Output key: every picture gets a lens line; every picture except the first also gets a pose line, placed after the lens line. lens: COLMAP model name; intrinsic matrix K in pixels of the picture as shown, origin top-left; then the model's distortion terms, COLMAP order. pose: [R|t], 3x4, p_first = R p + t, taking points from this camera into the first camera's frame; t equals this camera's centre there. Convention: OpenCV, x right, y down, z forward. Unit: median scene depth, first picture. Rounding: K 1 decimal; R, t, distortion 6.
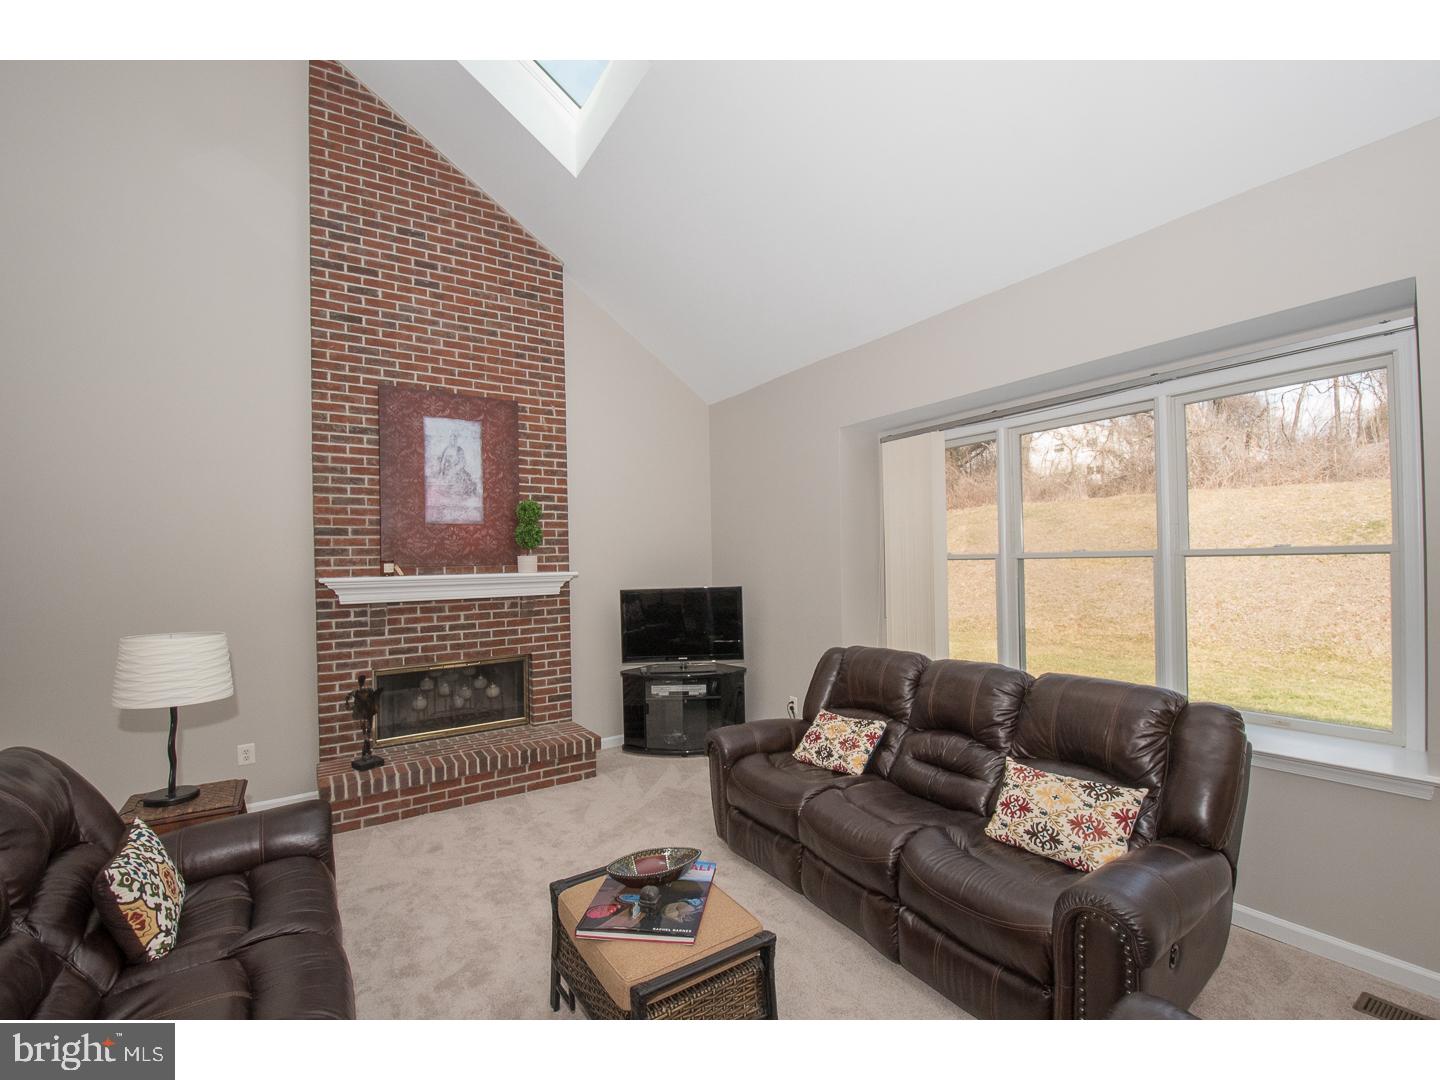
lens RADIAL K [[624.0, 0, 716.8], [0, 624.0, 572.3], [0, 0, 1]] dist [-0.015512, -0.004832]
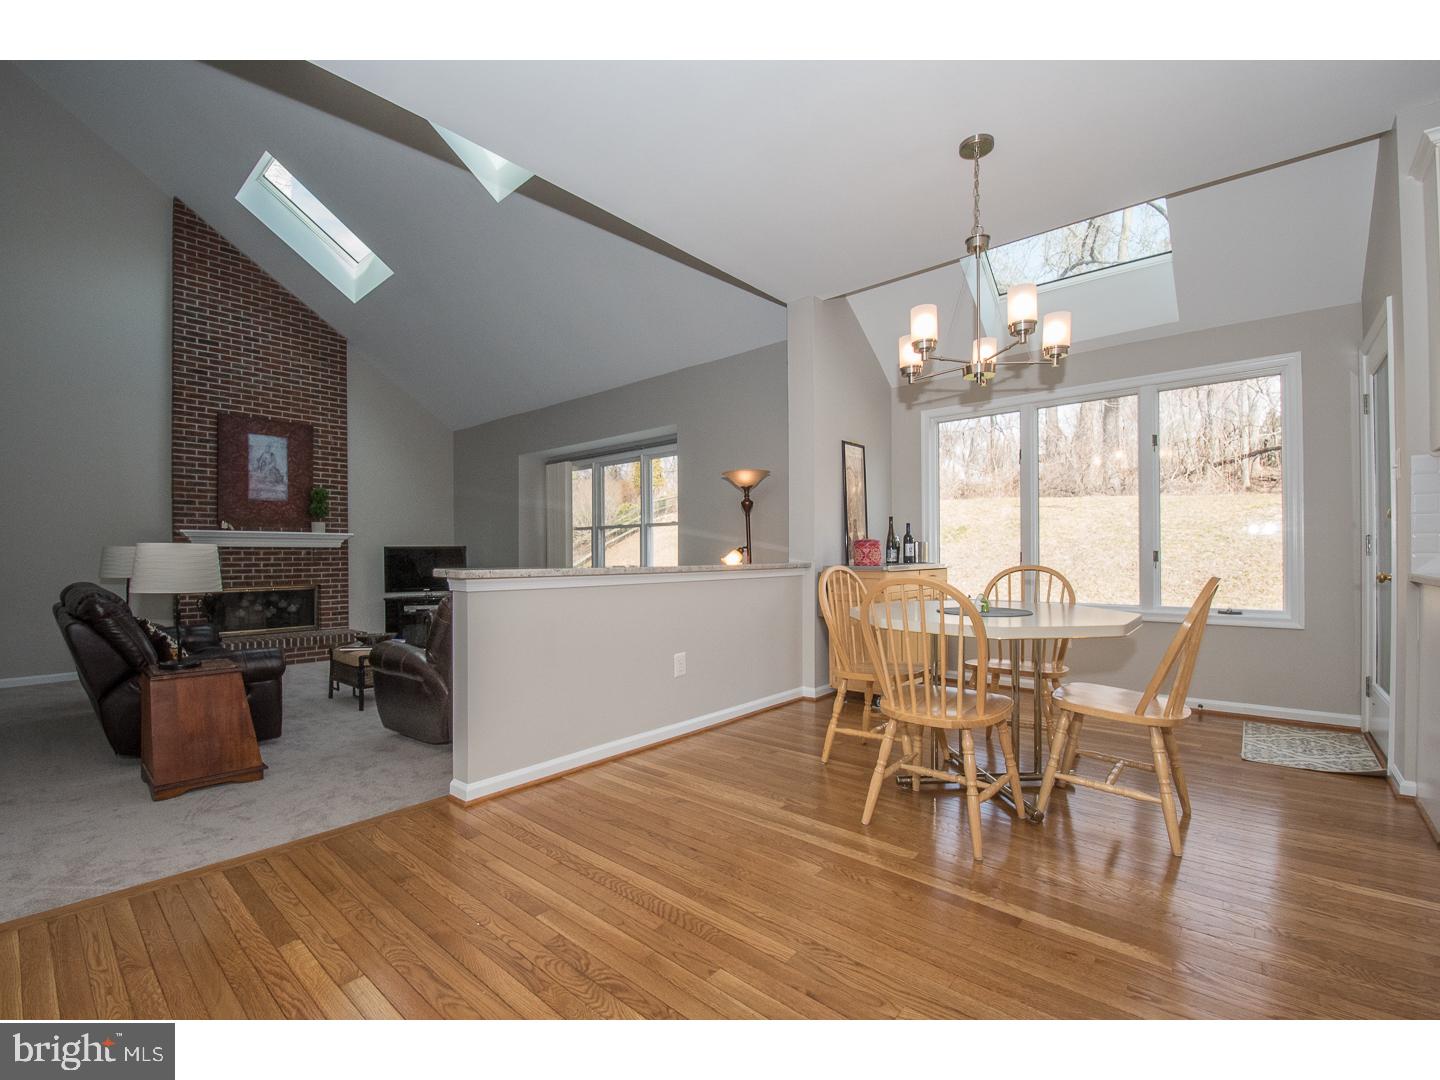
lens RADIAL K [[624.0, 0, 718.1], [0, 624.0, 561.5], [0, 0, 1]] dist [-0.015512, -0.004832]
pose [[0.958283, 0.011703, 0.285580, 0.240282], [-0.008492, 0.999886, -0.012479, 0.090059], [-0.285694, 0.009534, 0.958274, -0.866895]]
